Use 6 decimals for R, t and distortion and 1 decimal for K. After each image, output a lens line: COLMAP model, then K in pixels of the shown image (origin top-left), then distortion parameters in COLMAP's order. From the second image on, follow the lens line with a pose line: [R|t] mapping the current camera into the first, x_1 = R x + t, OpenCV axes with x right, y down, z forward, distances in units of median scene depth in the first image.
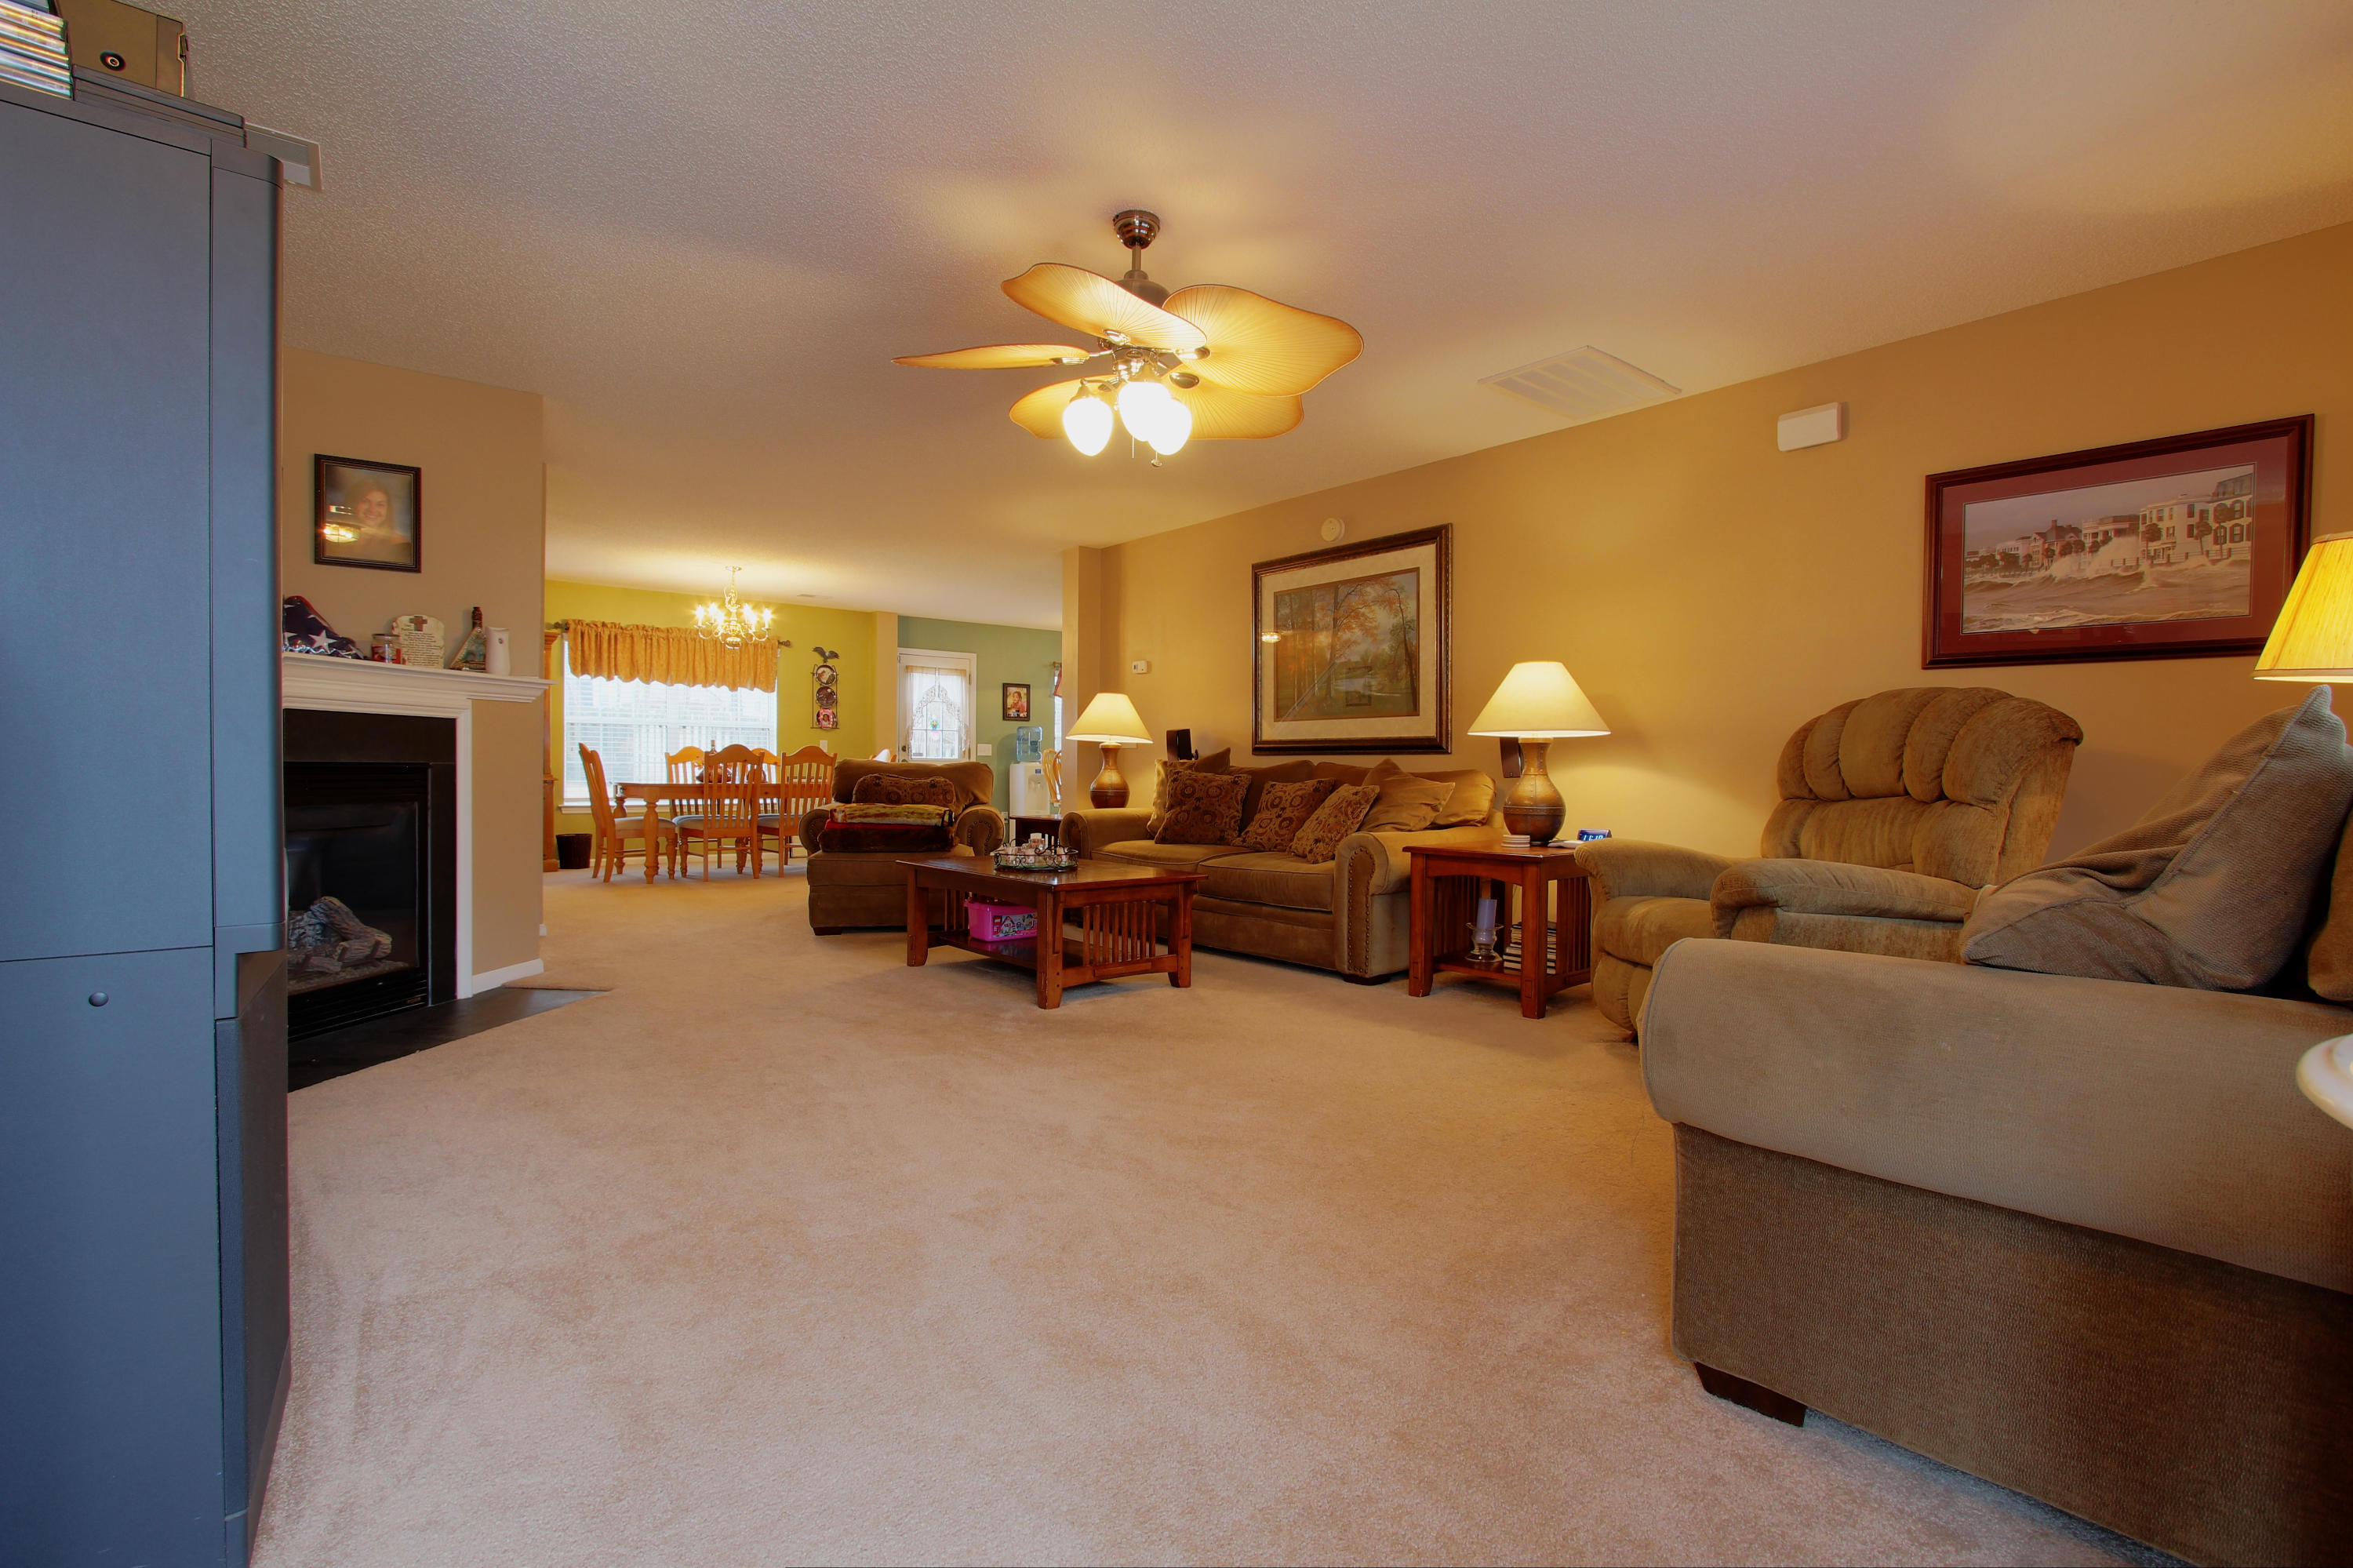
lens RADIAL K [[1084.3, 0, 1176.5], [0, 1084.3, 784.0], [0, 0, 1]] dist [-0.022540, 0.003689]
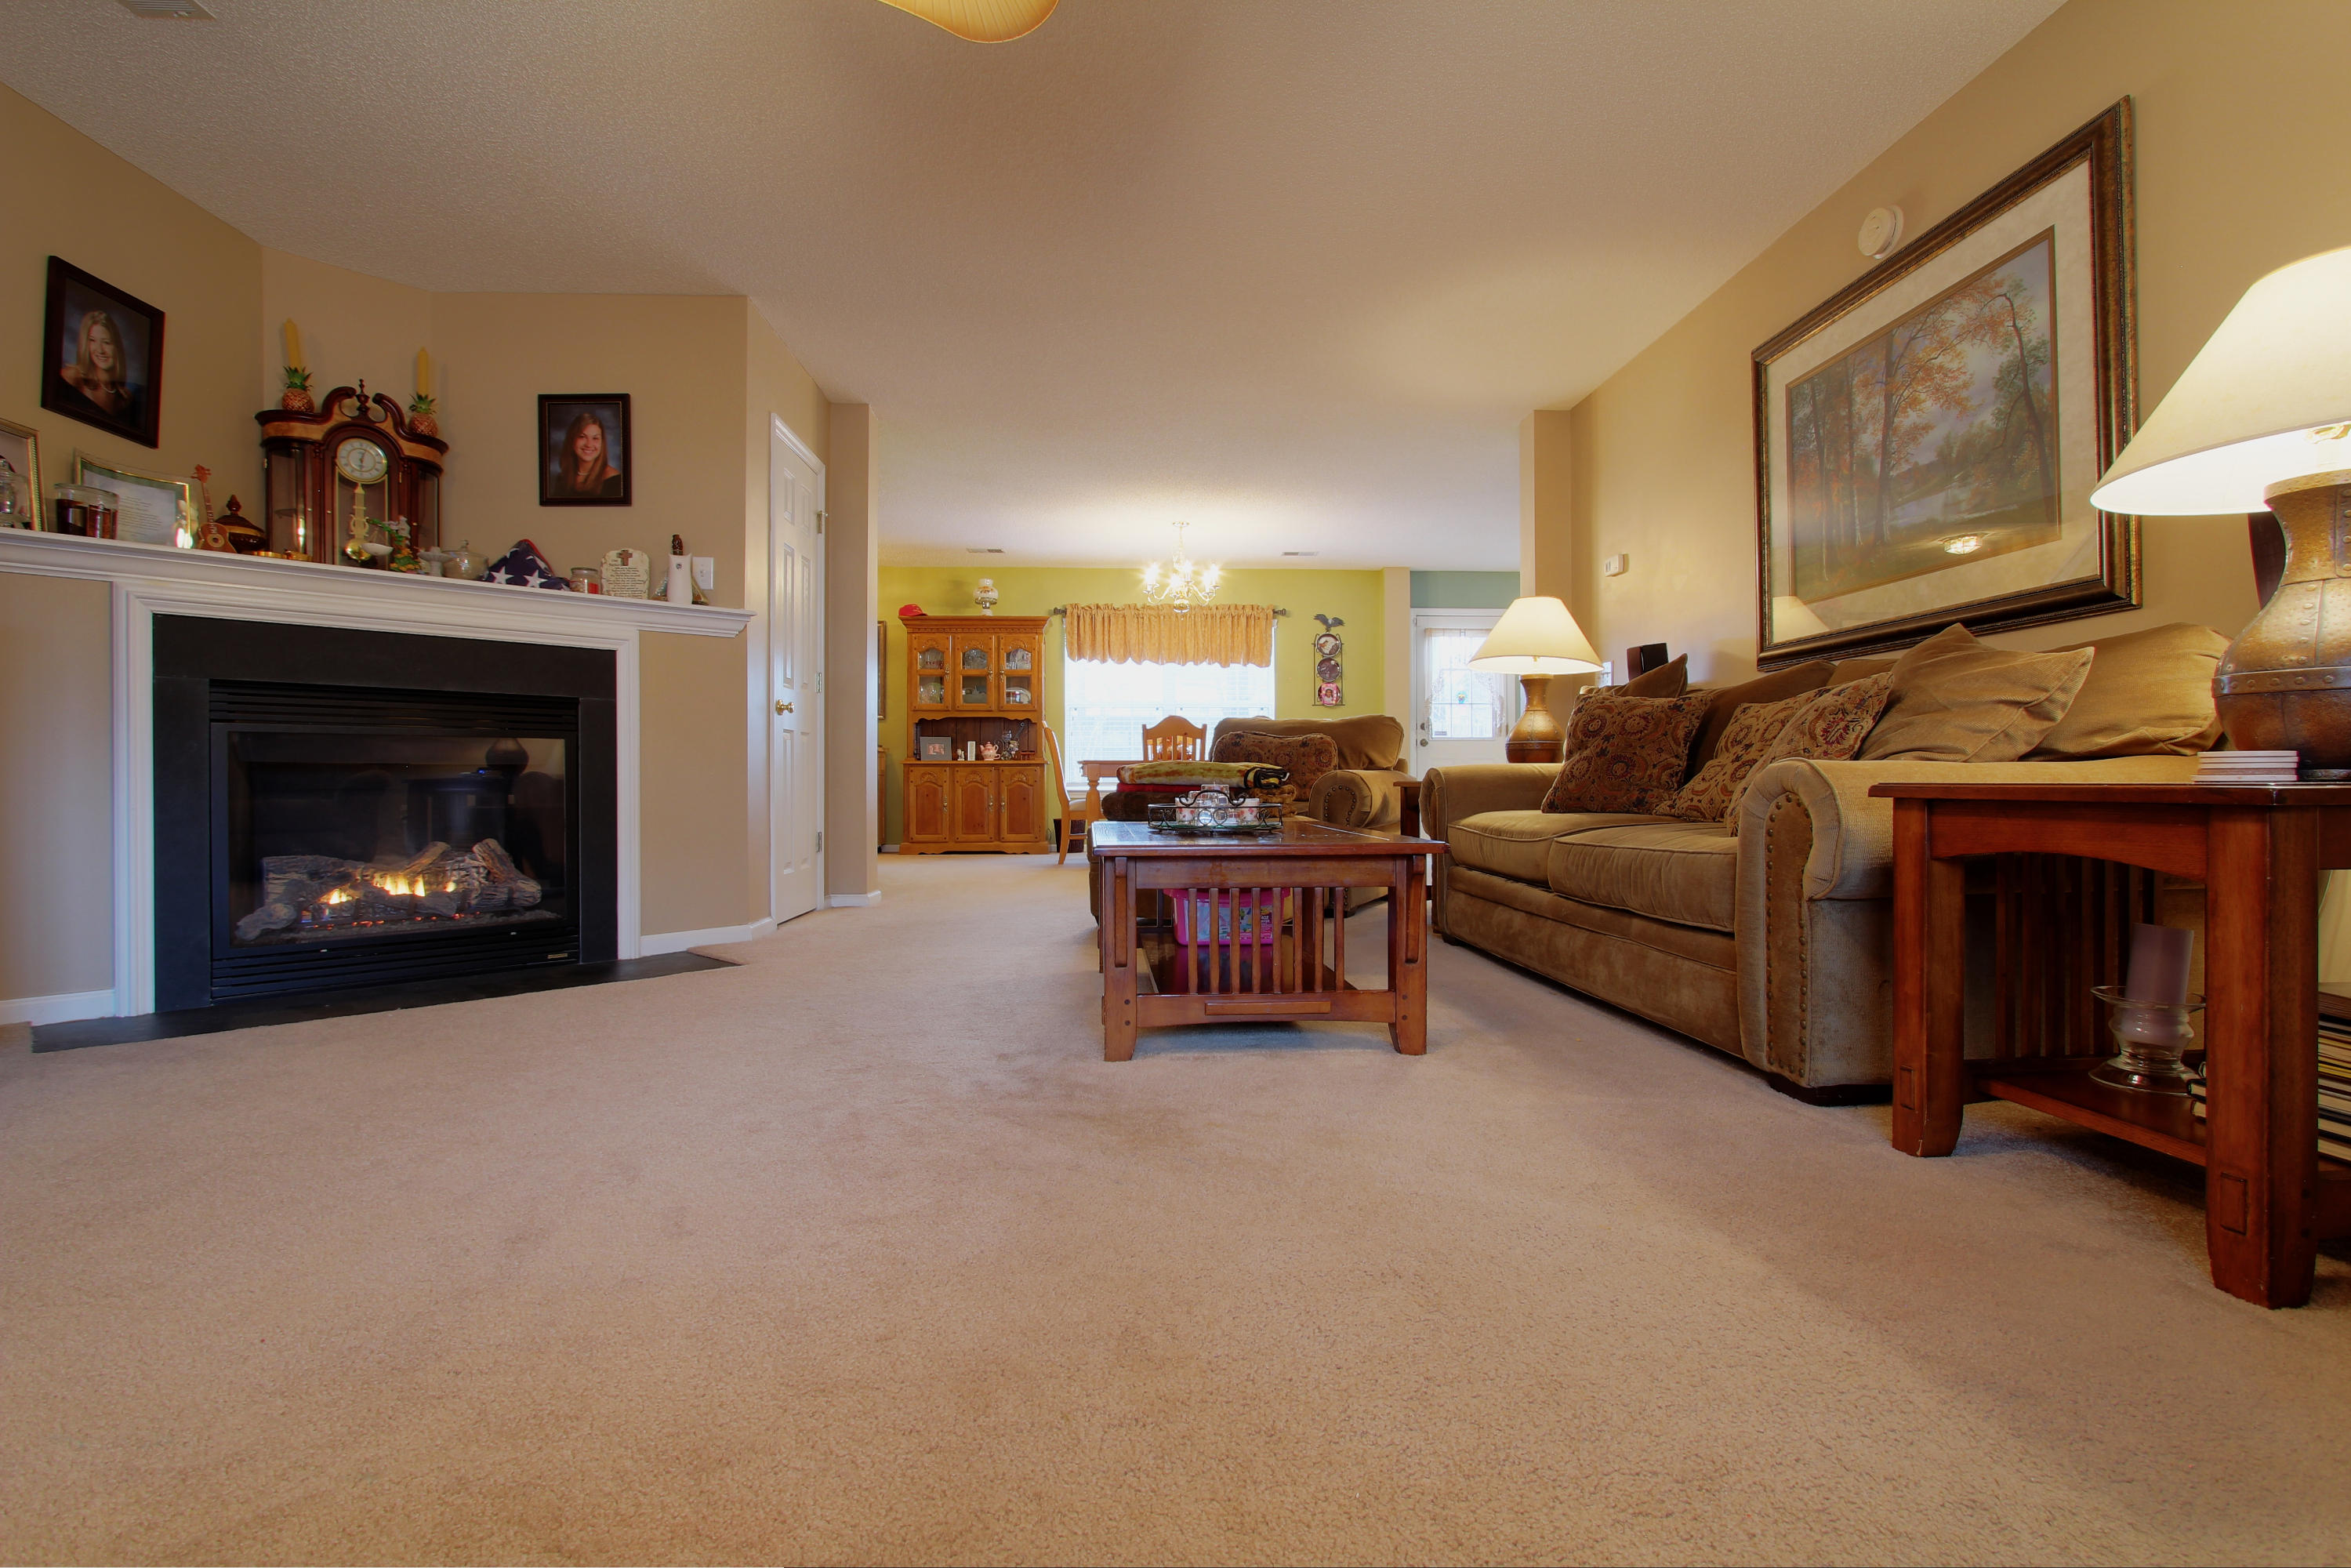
lens RADIAL K [[1083.4, 0, 1175.5], [0, 1083.4, 784.0], [0, 0, 1]] dist [-0.022540, 0.003689]
pose [[0.809996, -0.010009, -0.586349, 0.181277], [0.002480, 0.999904, -0.013643, 0.048314], [0.586430, 0.009597, 0.809943, 0.395557]]
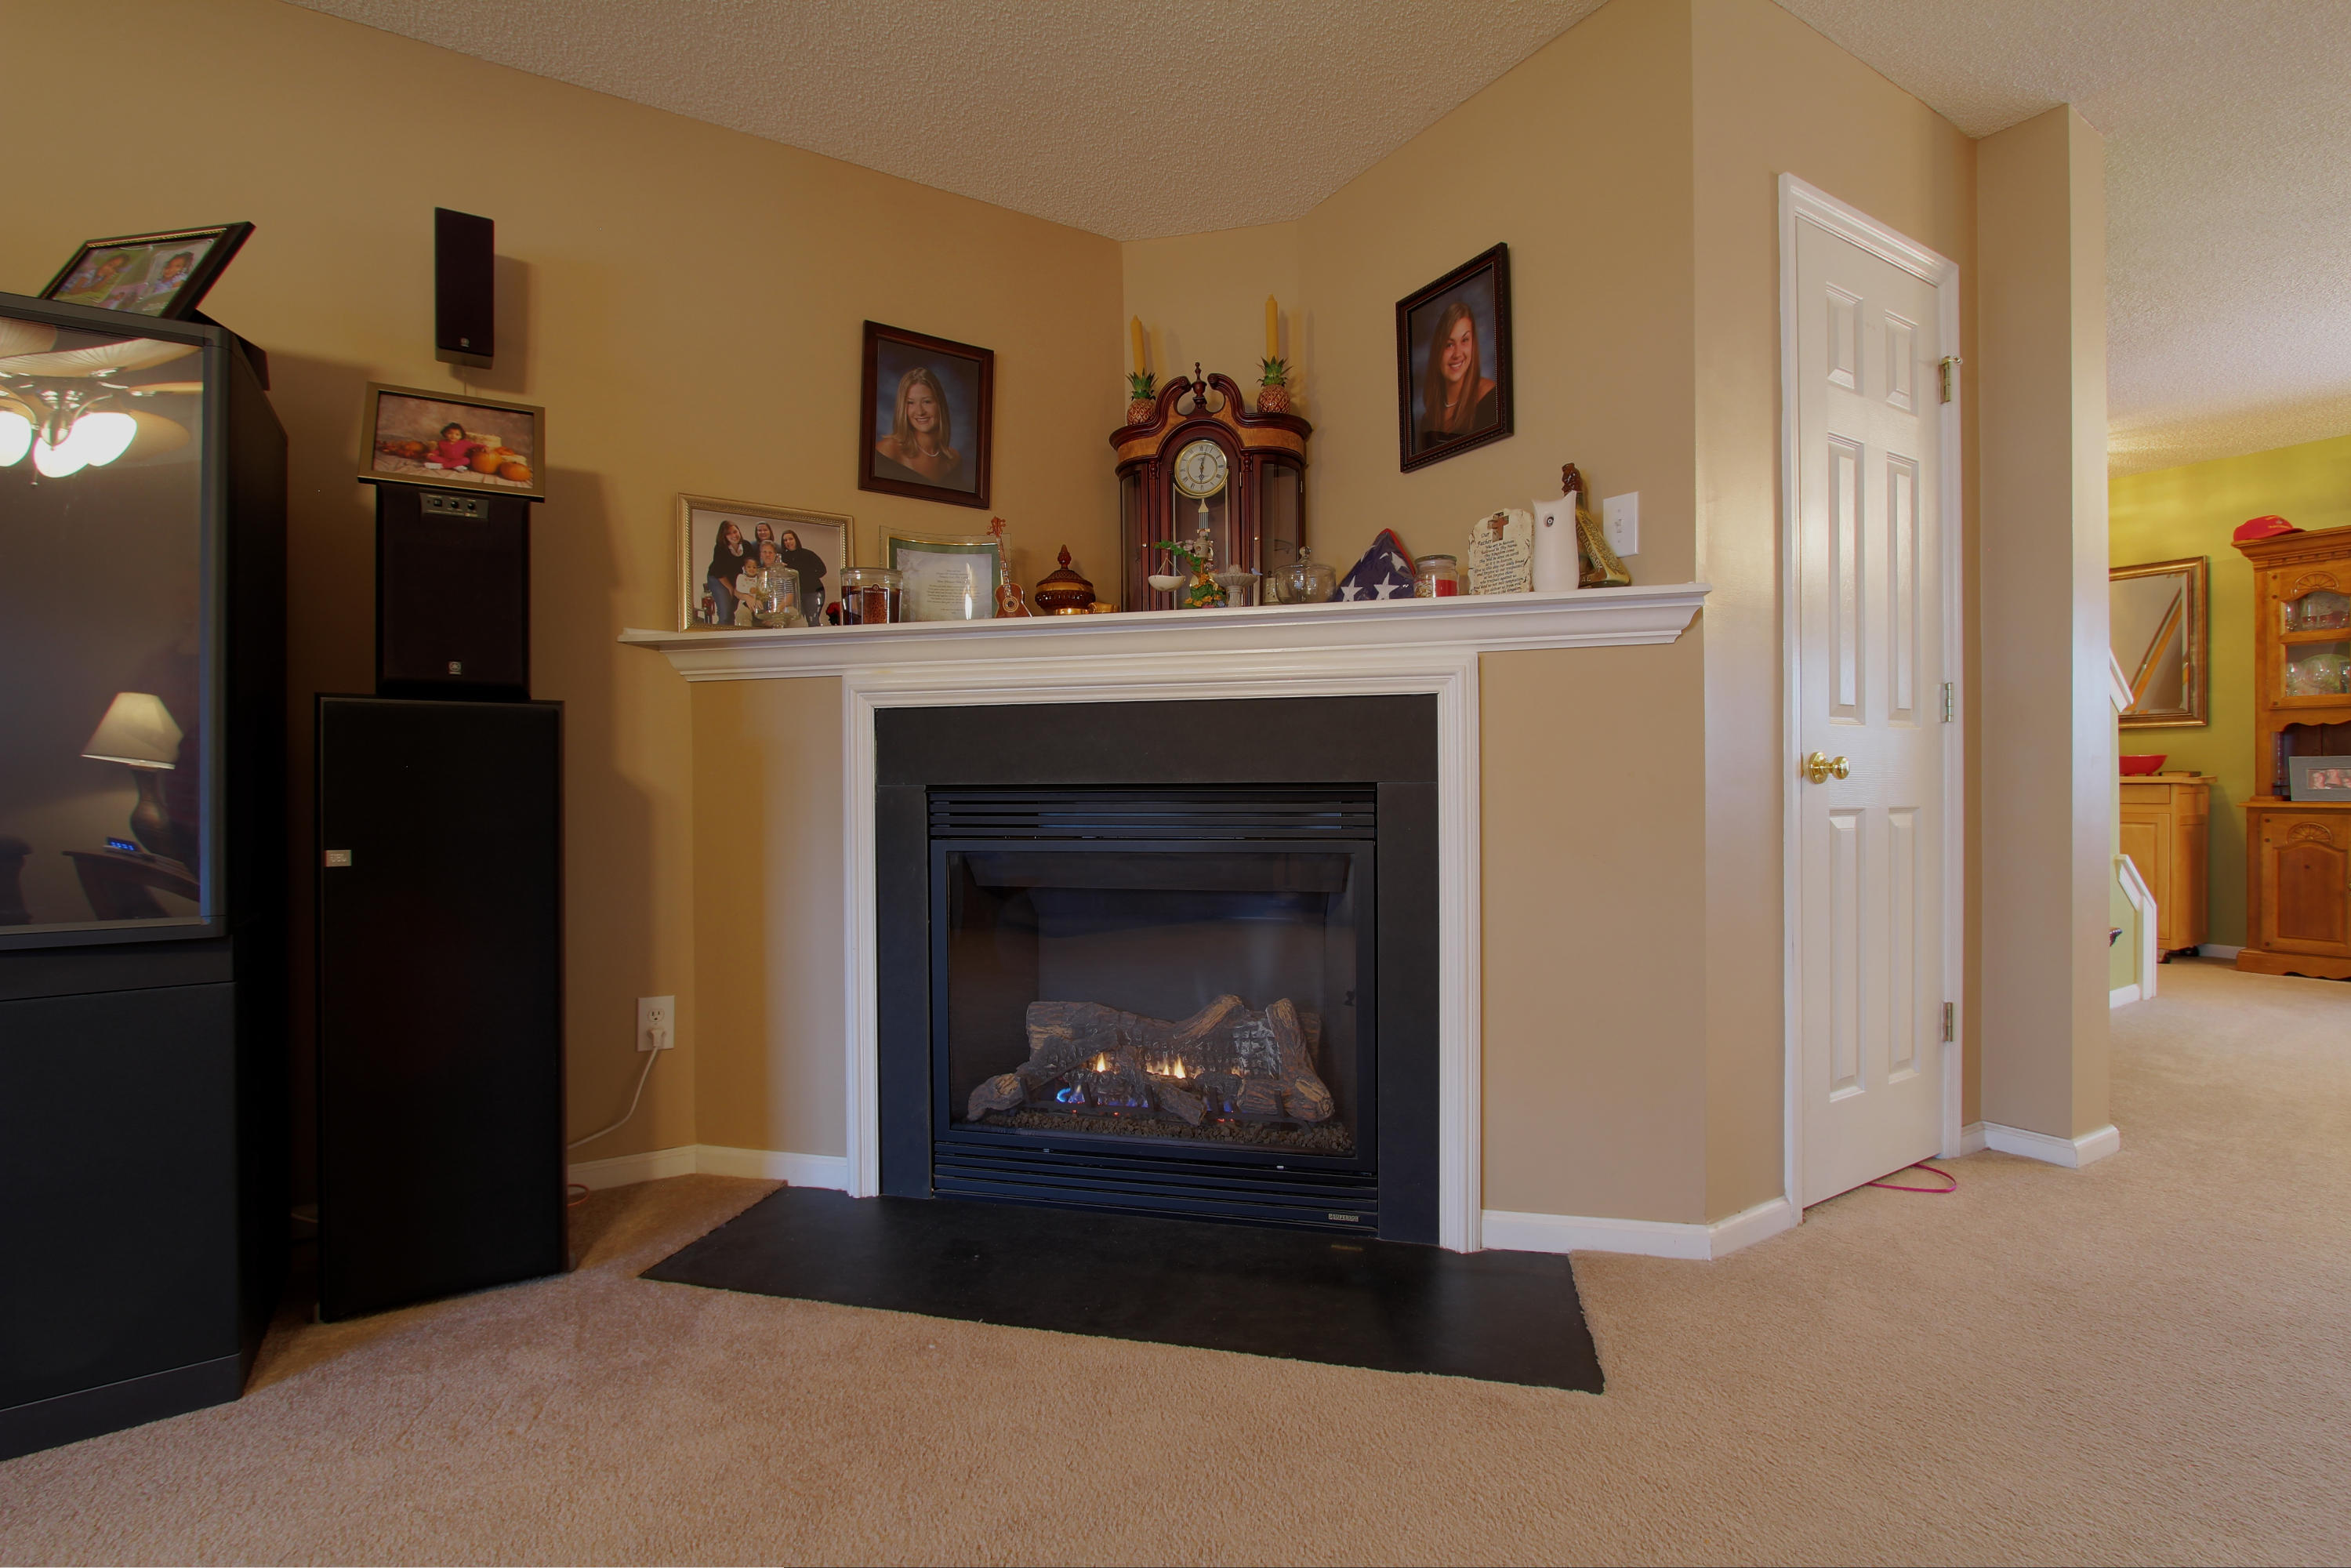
lens RADIAL K [[1083.4, 0, 1175.5], [0, 1083.4, 784.0], [0, 0, 1]] dist [-0.022540, 0.003689]
pose [[-0.122672, -0.007957, -0.992415, -0.108083], [-0.008022, 0.999943, -0.007026, -0.010034], [0.992415, 0.007099, -0.122729, 0.689018]]
